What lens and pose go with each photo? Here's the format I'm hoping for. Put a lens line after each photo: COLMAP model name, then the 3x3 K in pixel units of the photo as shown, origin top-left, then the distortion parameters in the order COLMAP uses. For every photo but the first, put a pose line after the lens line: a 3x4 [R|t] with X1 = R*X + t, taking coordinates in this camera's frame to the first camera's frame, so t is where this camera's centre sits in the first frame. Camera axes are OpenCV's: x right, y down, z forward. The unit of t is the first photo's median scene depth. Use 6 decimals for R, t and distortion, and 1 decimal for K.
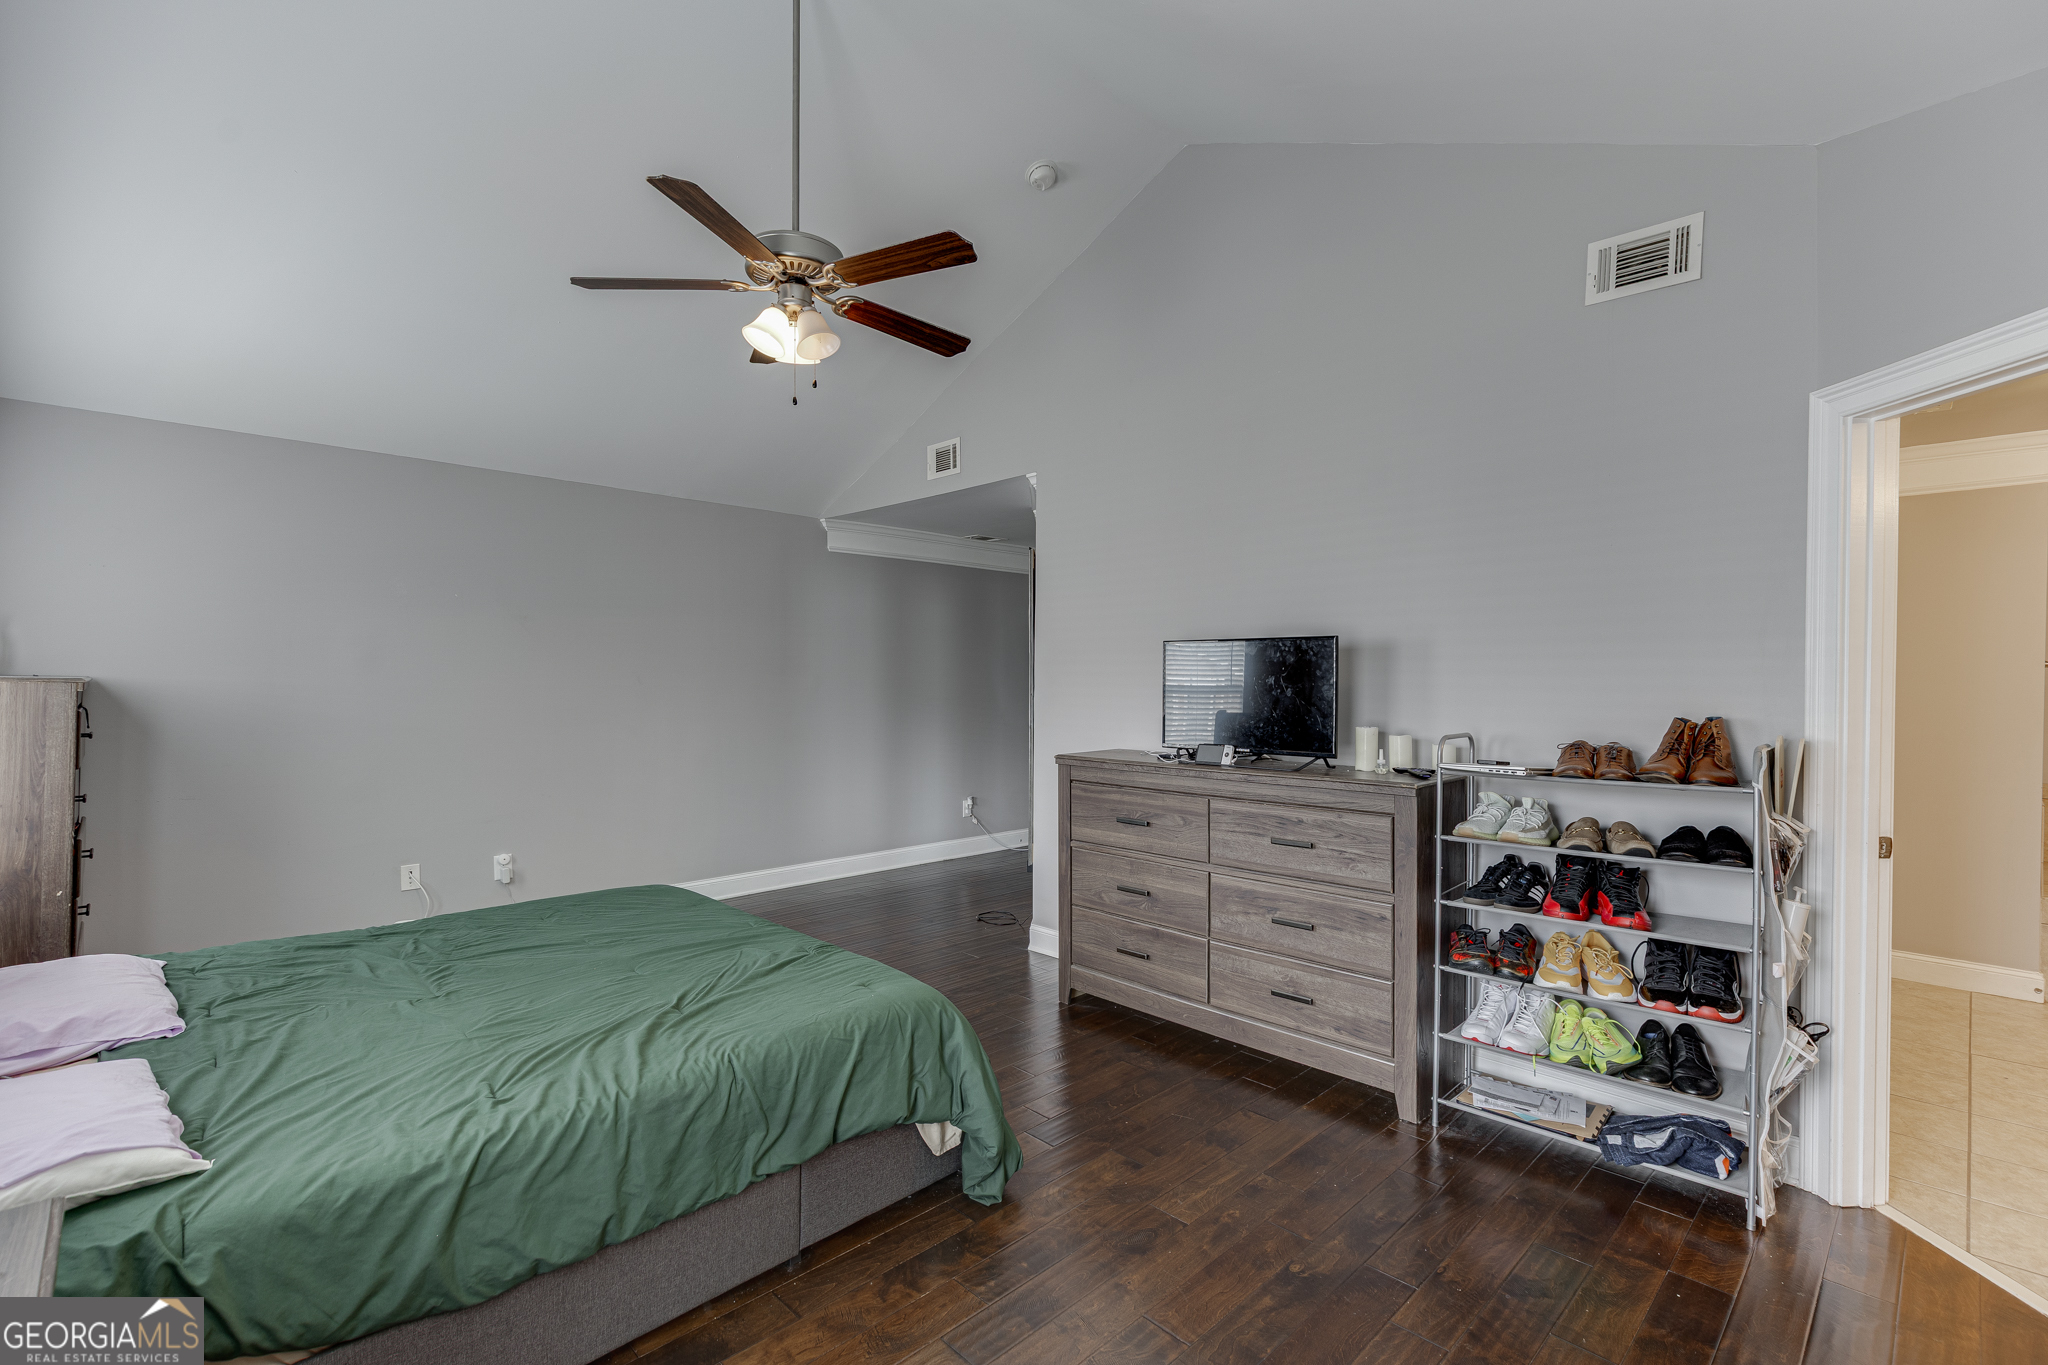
lens RADIAL K [[917.1, 0, 1012.2], [0, 917.1, 677.4], [0, 0, 1]] dist [0.001721, -0.001135]
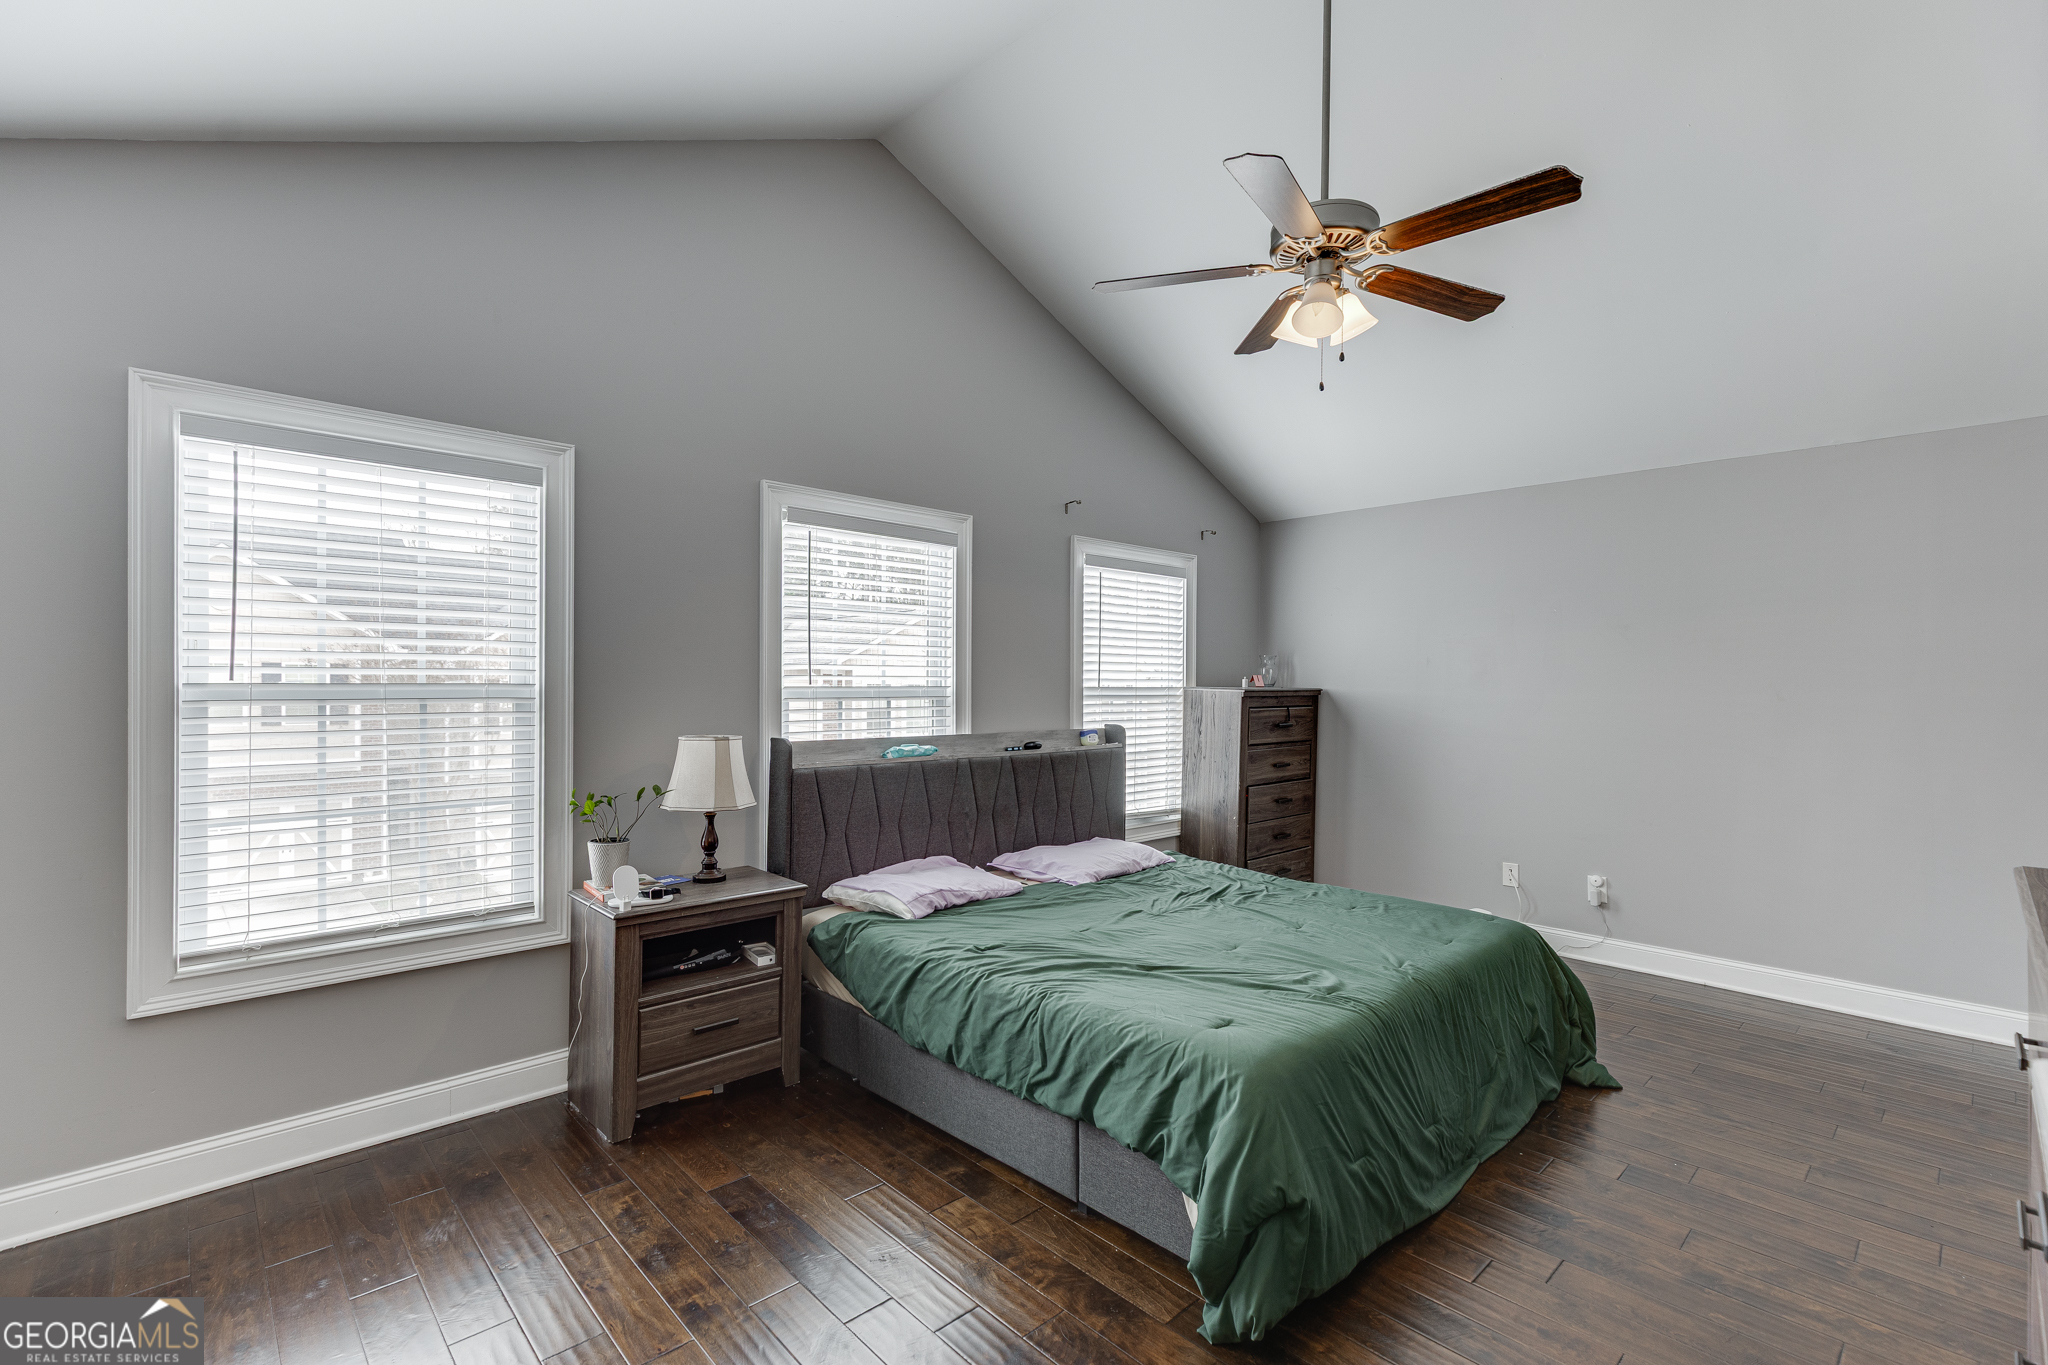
lens RADIAL K [[917.1, 0, 1071.1], [0, 917.1, 677.4], [0, 0, 1]] dist [0.001721, -0.001135]
pose [[0.011678, -0.010245, -0.999879, 0.925188], [-0.008172, 0.999913, -0.010340, 0.001576], [0.999898, 0.008291, 0.011594, 1.015635]]
